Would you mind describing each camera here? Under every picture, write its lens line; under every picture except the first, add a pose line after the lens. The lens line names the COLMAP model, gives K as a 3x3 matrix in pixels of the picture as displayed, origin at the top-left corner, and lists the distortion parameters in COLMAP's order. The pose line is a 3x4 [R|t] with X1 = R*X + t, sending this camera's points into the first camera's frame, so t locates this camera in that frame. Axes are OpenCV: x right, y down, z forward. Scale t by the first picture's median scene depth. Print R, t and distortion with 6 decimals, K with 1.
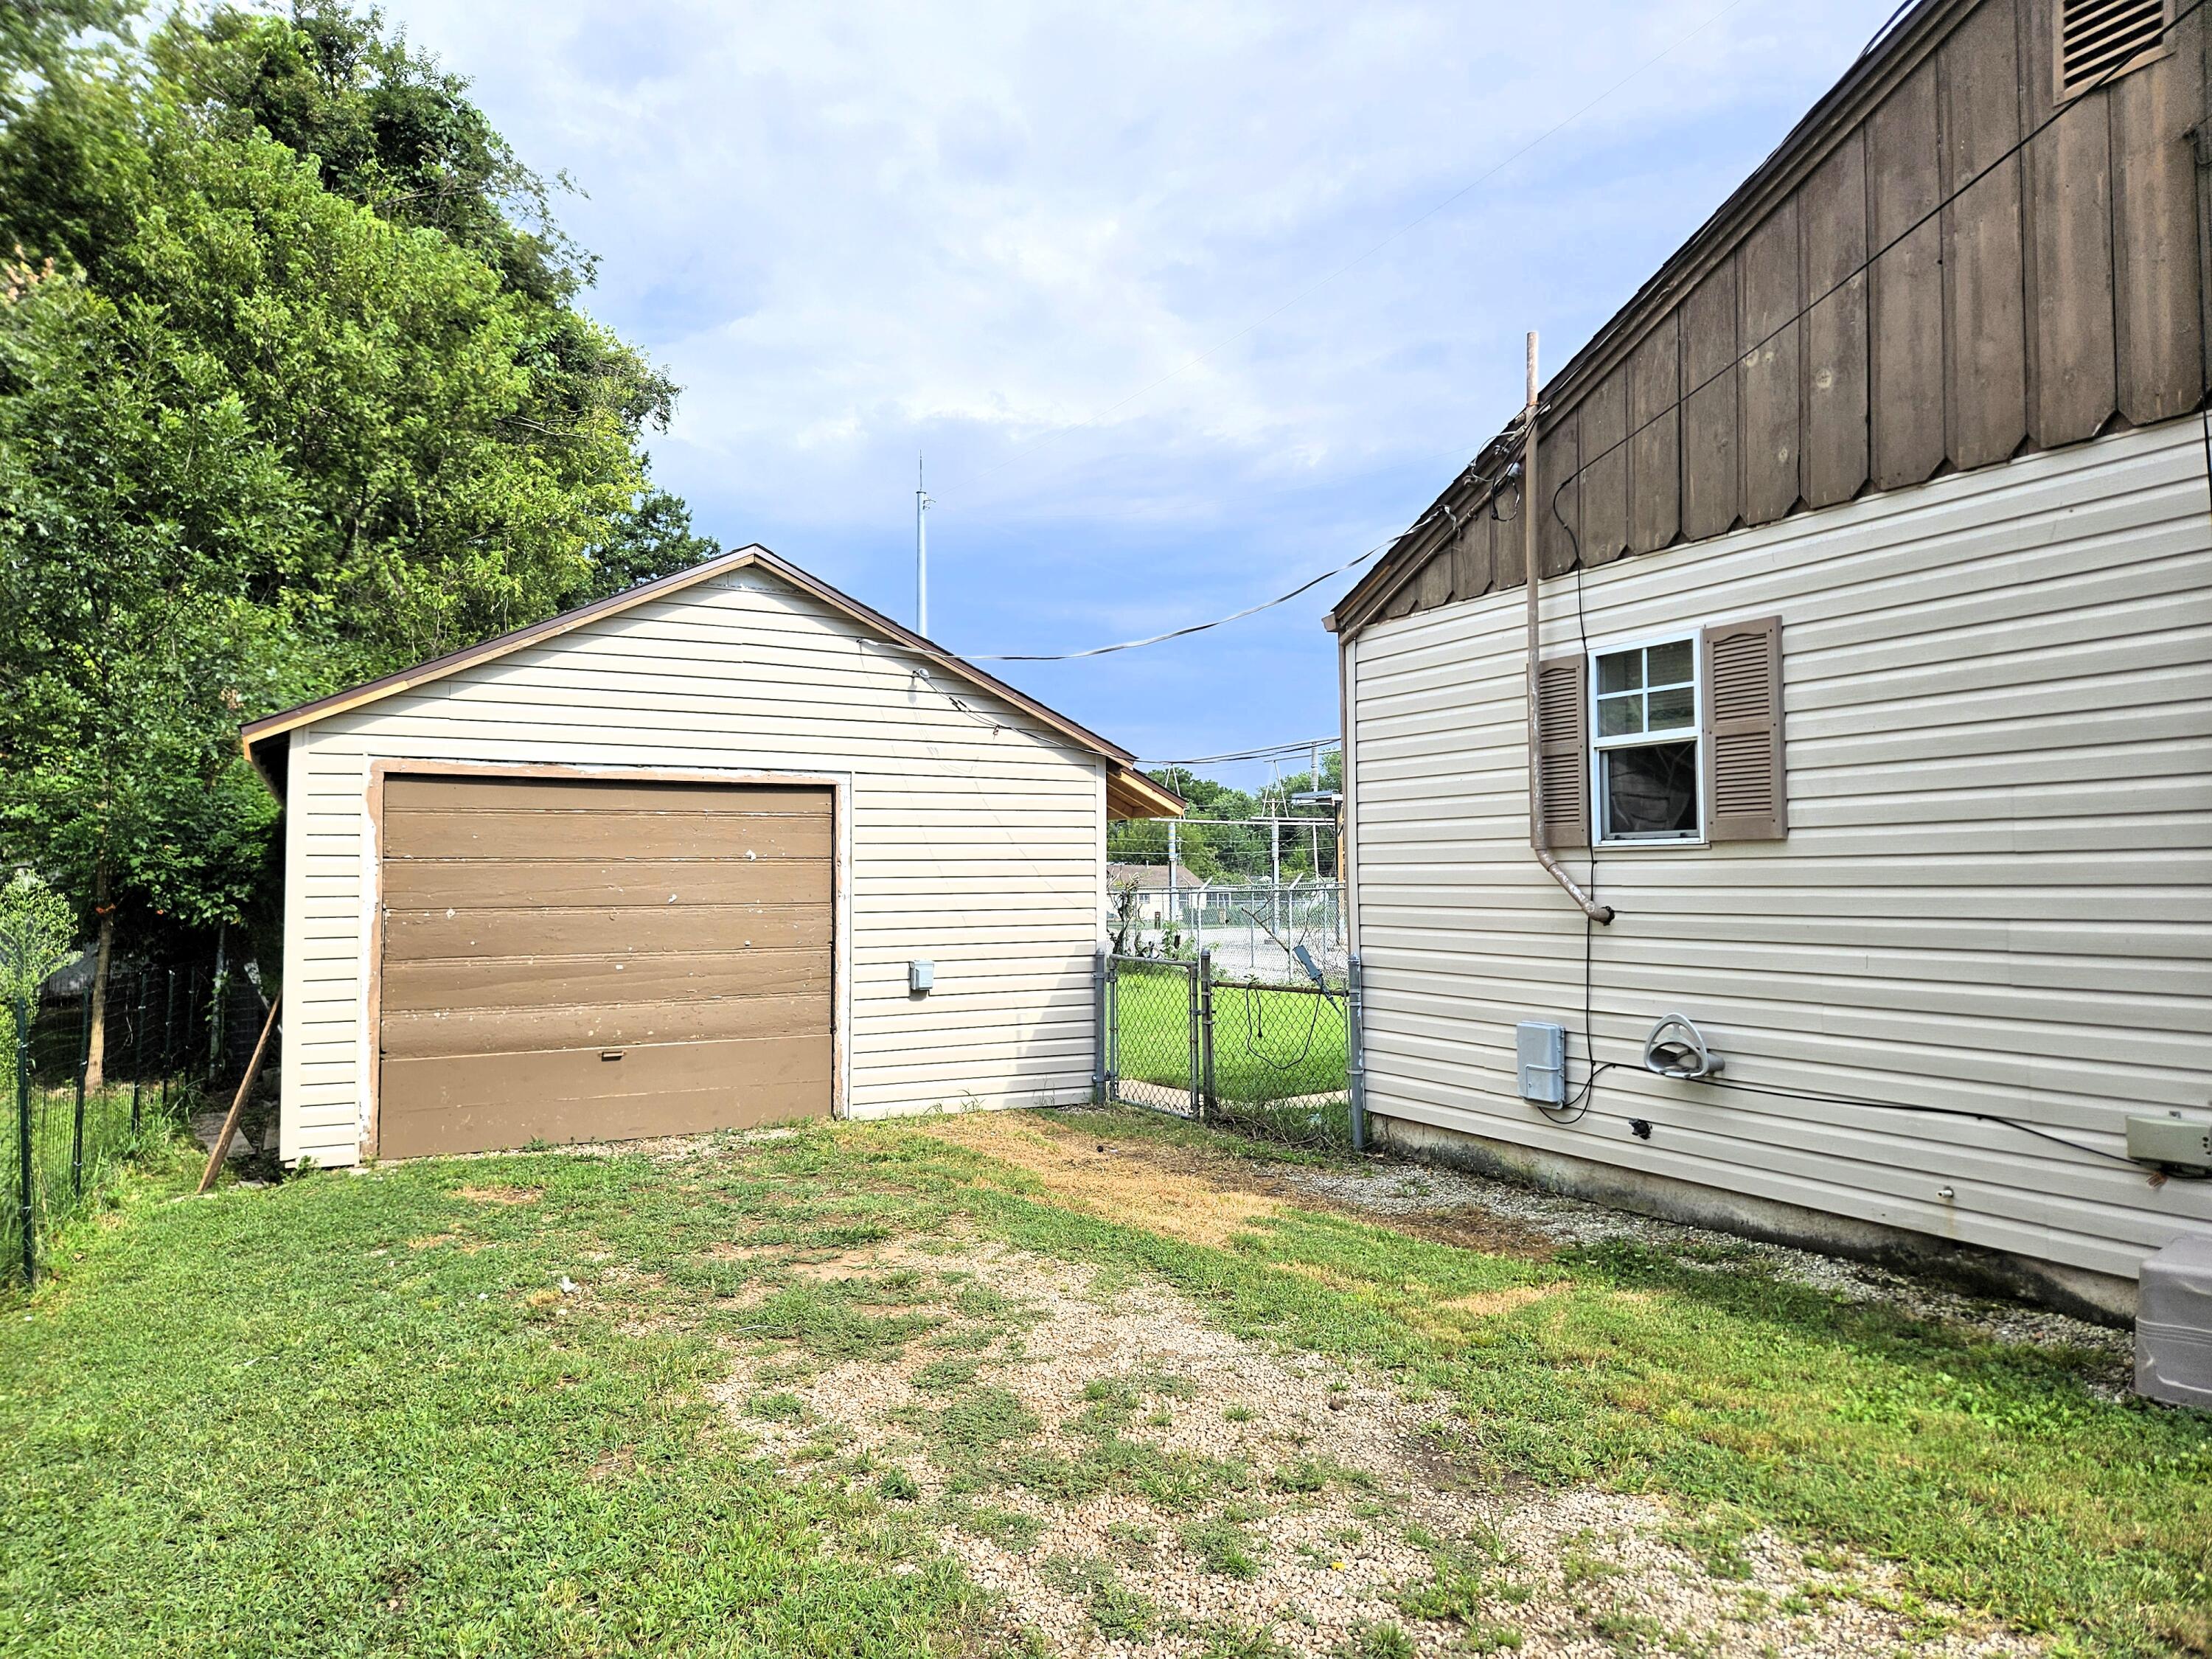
lens RADIAL K [[1442.7, 0, 1195.9], [0, 1442.7, 823.7], [0, 0, 1]] dist [0.084853, -0.051882]
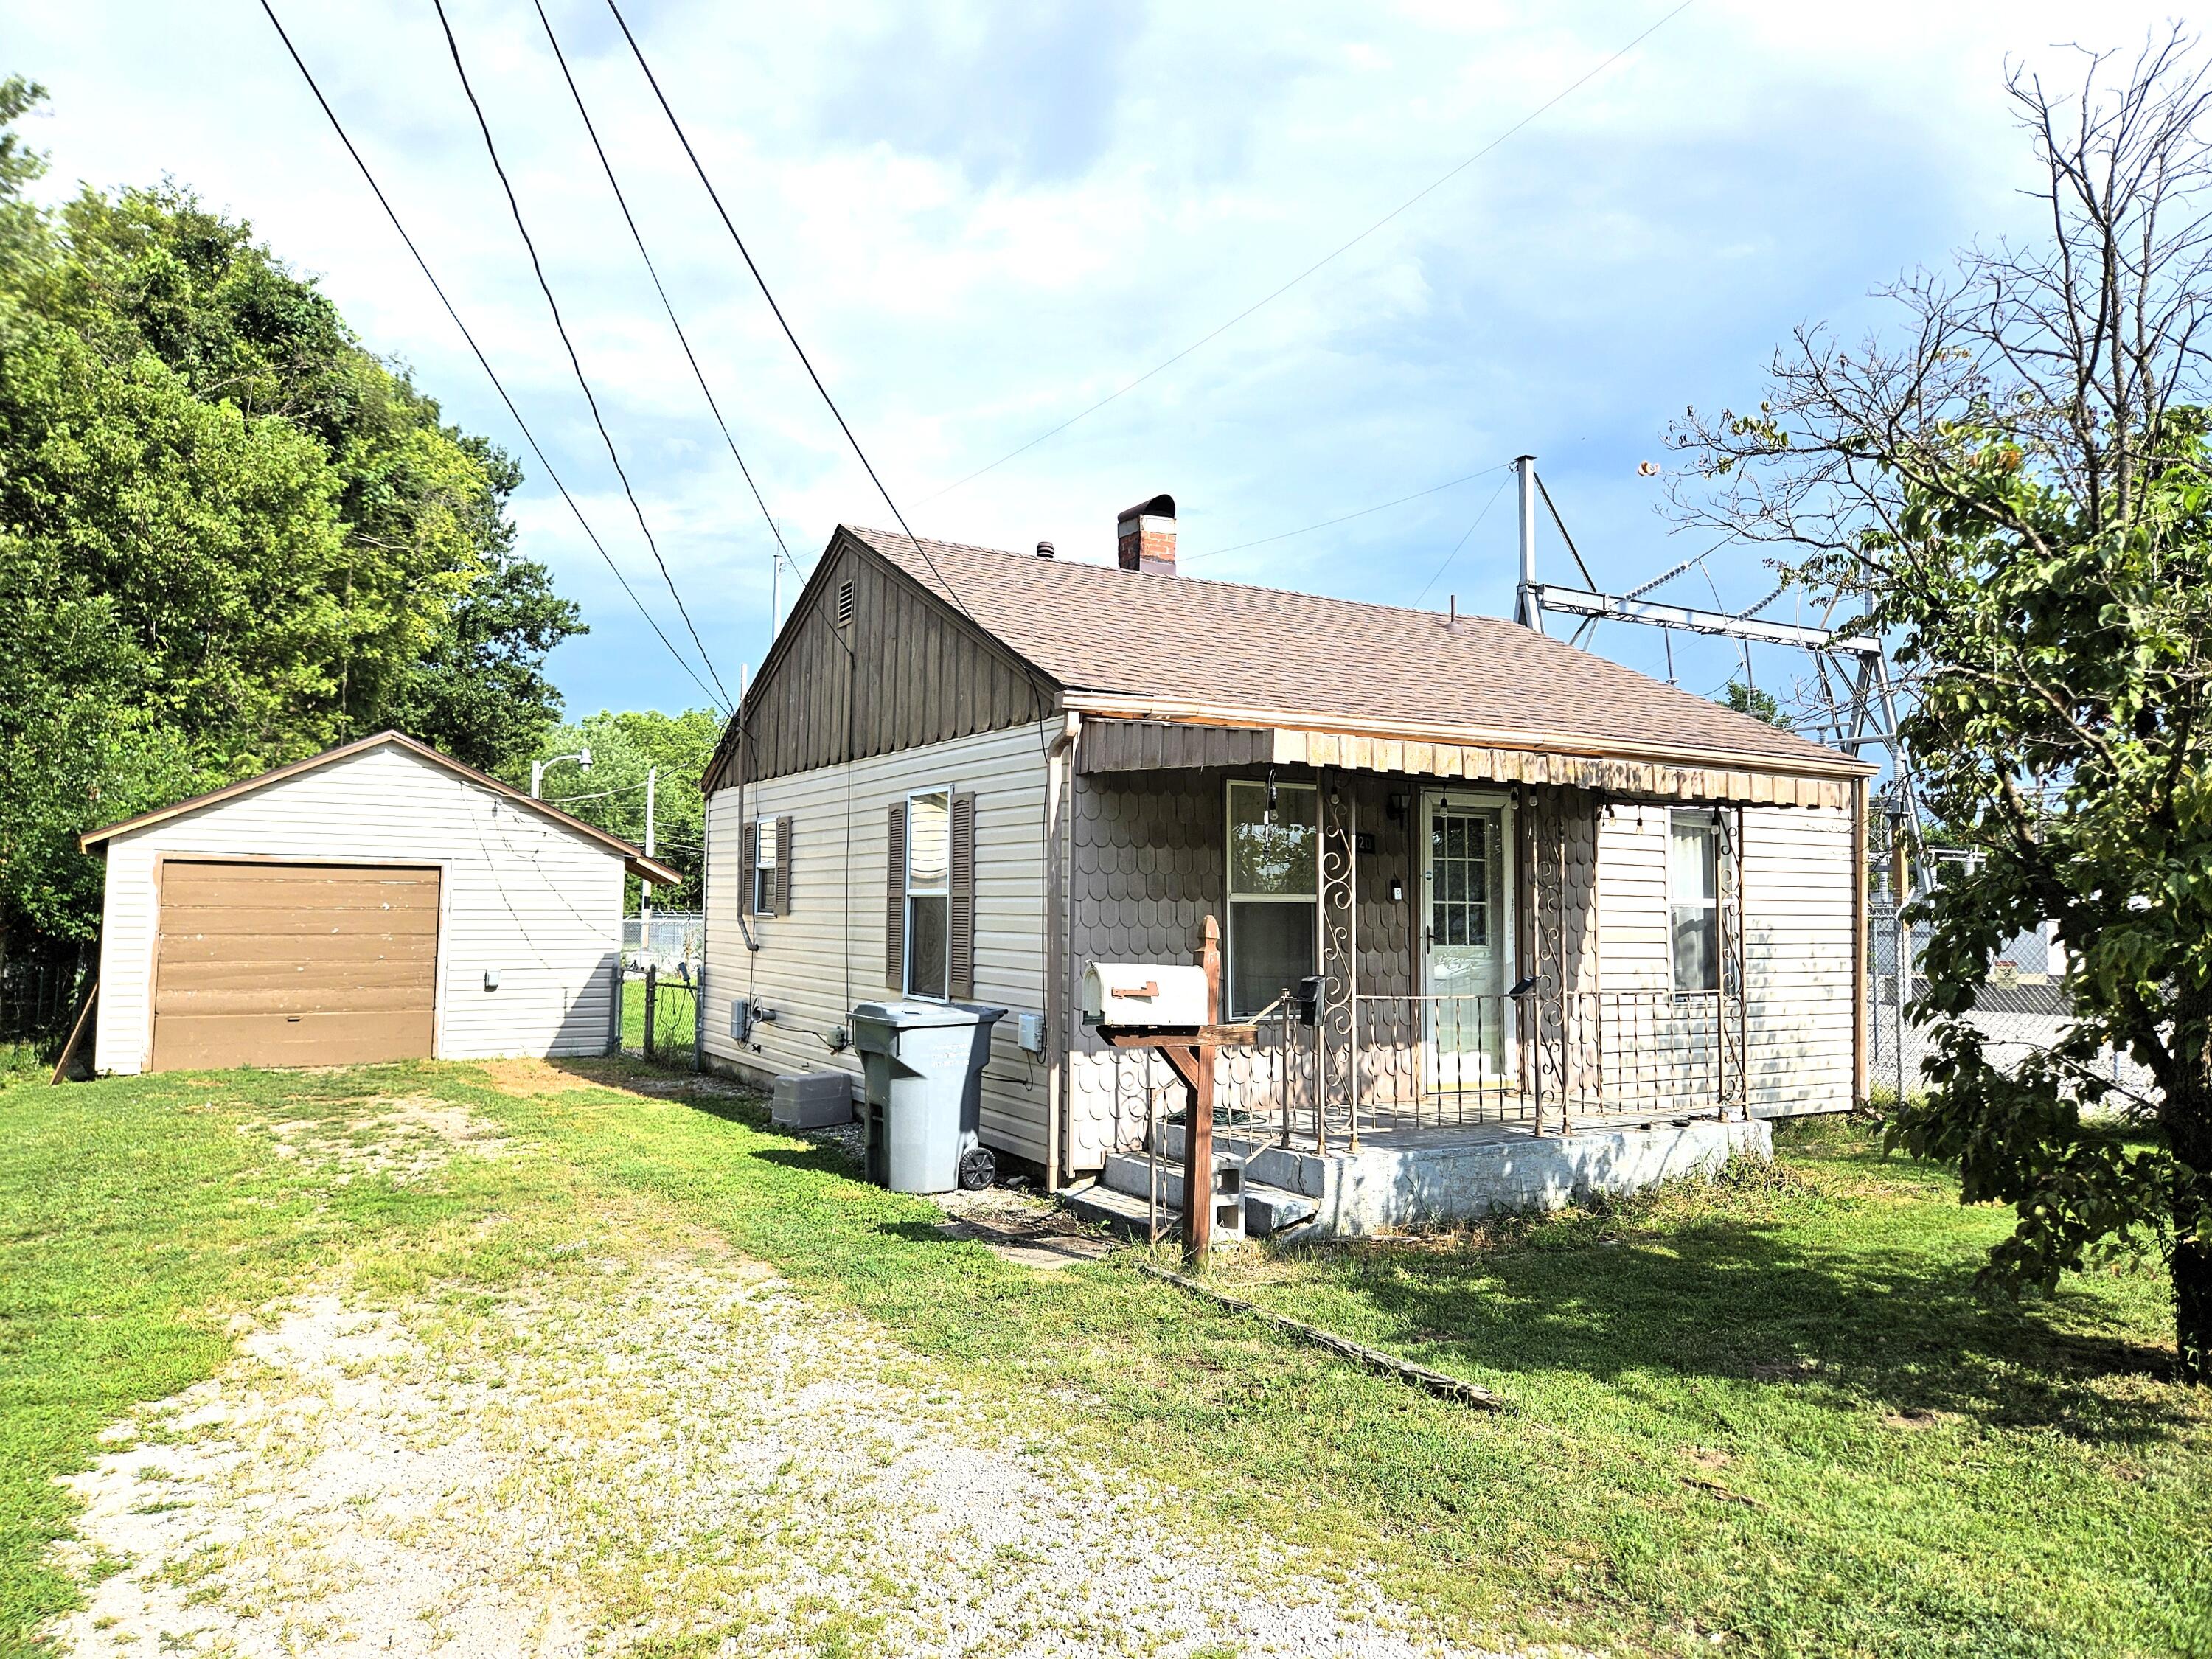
lens RADIAL K [[1450.5, 0, 1107.1], [0, 1450.5, 818.5], [0, 0, 1]] dist [0.176361, -0.104573]
pose [[0.999617, 0.022842, -0.015616, 0.535456], [-0.023150, 0.999535, -0.019834, -0.061694], [0.015156, 0.020188, 0.999681, -0.722915]]
